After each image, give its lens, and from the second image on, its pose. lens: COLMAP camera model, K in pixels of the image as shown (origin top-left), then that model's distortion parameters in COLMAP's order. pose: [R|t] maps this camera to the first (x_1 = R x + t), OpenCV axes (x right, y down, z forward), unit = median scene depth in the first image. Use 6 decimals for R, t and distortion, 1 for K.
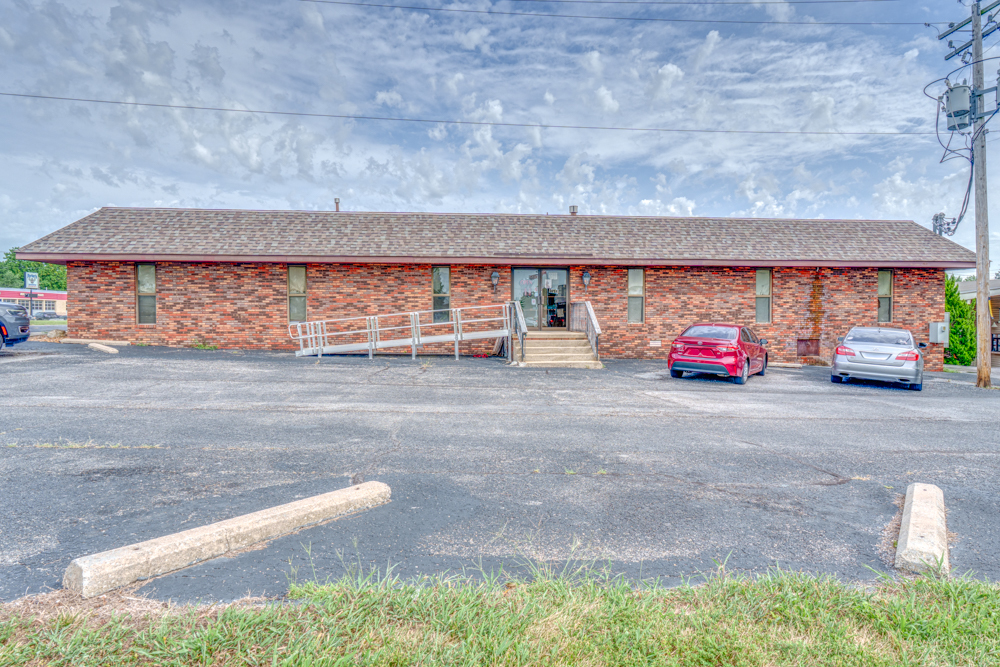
lens RADIAL K [[575.2, 0, 500.0], [0, 575.2, 338.7], [0, 0, 1]] dist [-0.005755, -0.001008]
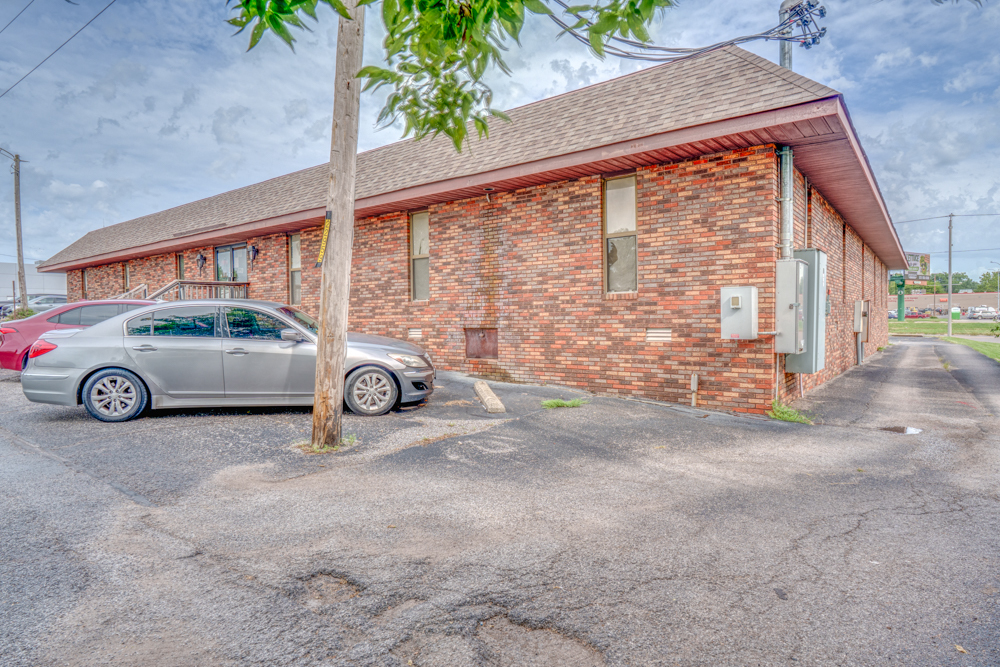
lens RADIAL K [[575.2, 0, 499.4], [0, 575.2, 331.4], [0, 0, 1]] dist [-0.005755, -0.001008]
pose [[0.726936, 0.012174, -0.686597, 0.925875], [0.006959, 0.999661, 0.025093, -0.009617], [0.686670, -0.023019, 0.726605, 0.610794]]
